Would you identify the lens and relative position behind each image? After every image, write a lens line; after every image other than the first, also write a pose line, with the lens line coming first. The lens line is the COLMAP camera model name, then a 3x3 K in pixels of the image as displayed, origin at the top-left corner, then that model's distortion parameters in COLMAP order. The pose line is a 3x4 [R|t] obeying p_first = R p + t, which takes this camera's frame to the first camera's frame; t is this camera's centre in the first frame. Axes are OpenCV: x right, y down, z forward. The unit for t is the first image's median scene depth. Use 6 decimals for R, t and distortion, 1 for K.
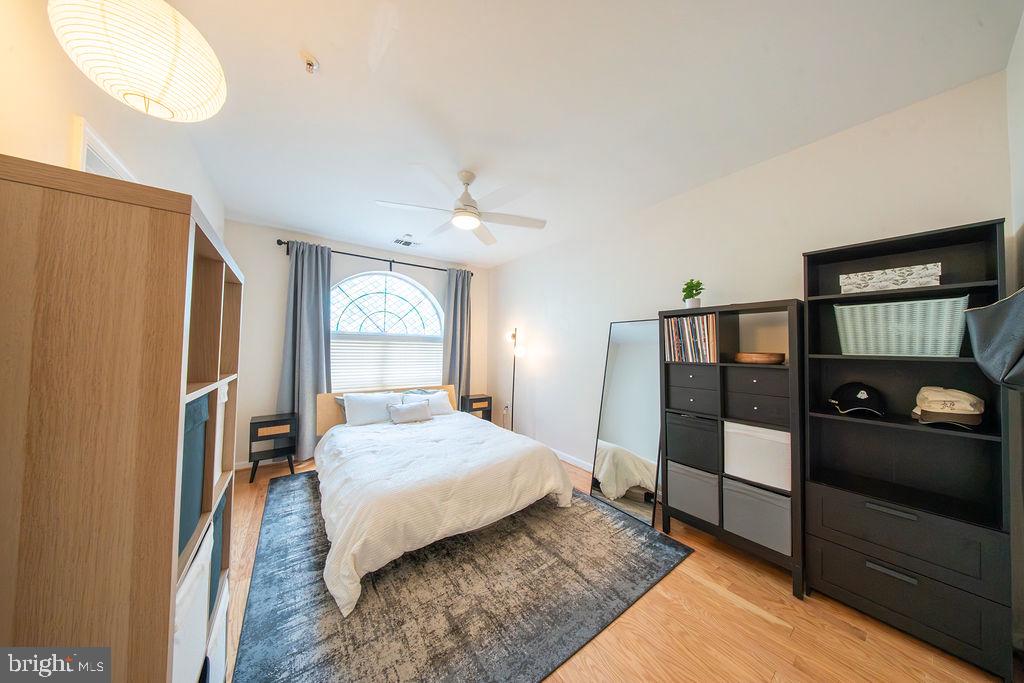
lens RADIAL K [[302.0, 0, 514.2], [0, 302.0, 338.7], [0, 0, 1]] dist [0.001225, -0.001171]
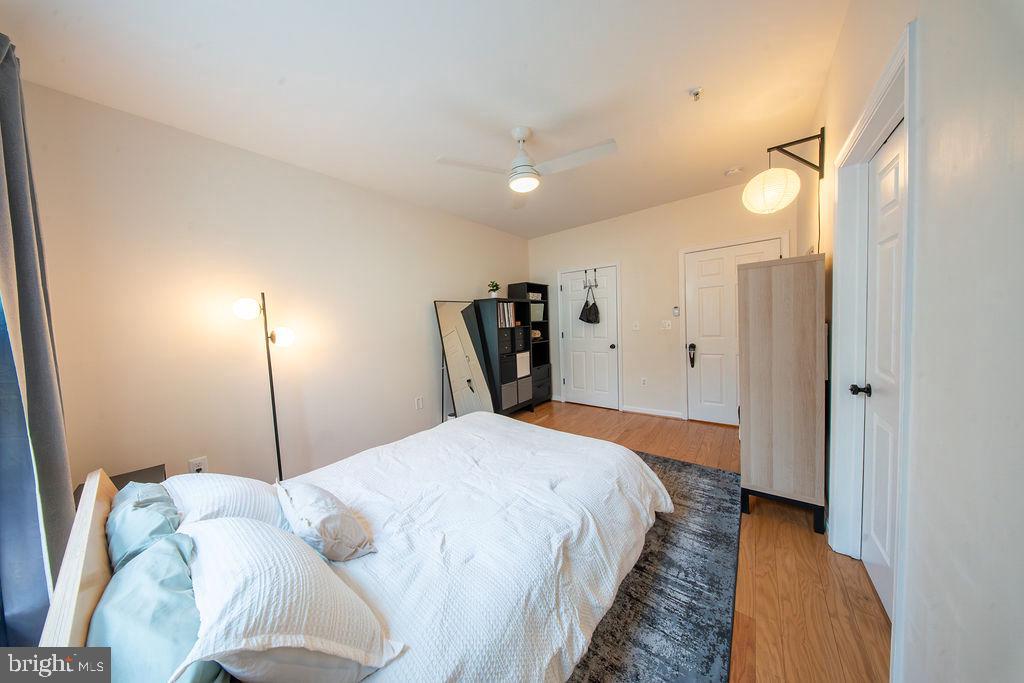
lens RADIAL K [[302.0, 0, 506.7], [0, 302.0, 341.1], [0, 0, 1]] dist [0.001225, -0.001171]
pose [[-0.256375, -0.055587, 0.964978, -1.162423], [0.005128, 0.998253, 0.058866, 0.052732], [-0.966564, 0.020040, -0.255642, 1.422370]]
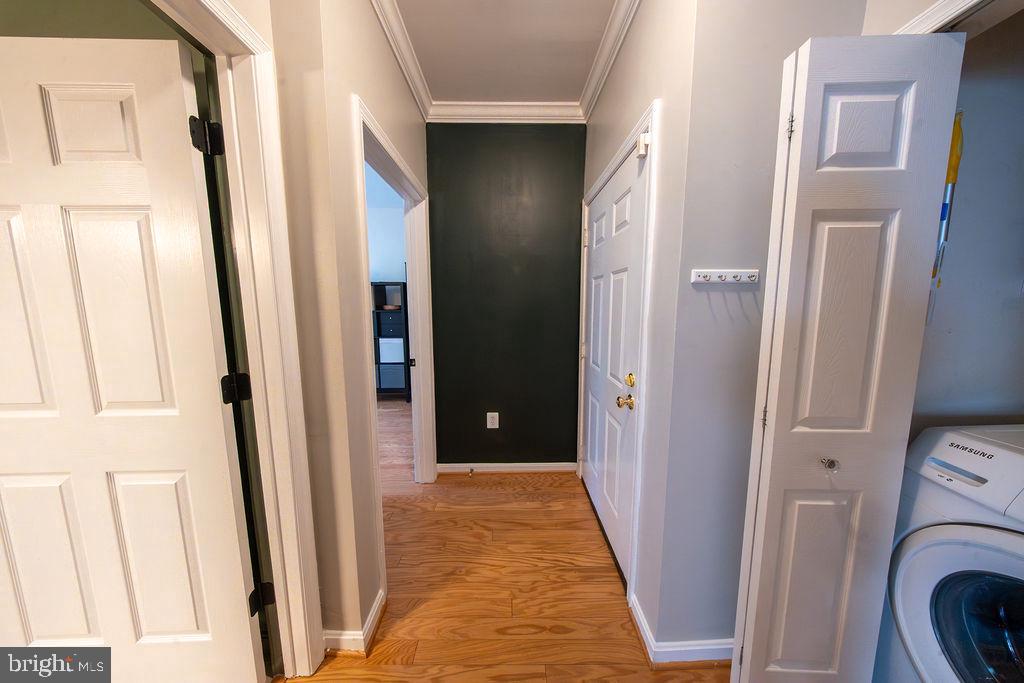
lens RADIAL K [[302.0, 0, 505.8], [0, 302.0, 337.4], [0, 0, 1]] dist [0.001225, -0.001171]
pose [[0.595907, -0.104475, 0.796229, -0.385002], [-0.014926, 0.989889, 0.141057, -0.035696], [-0.802915, -0.095942, 0.588322, -0.805175]]
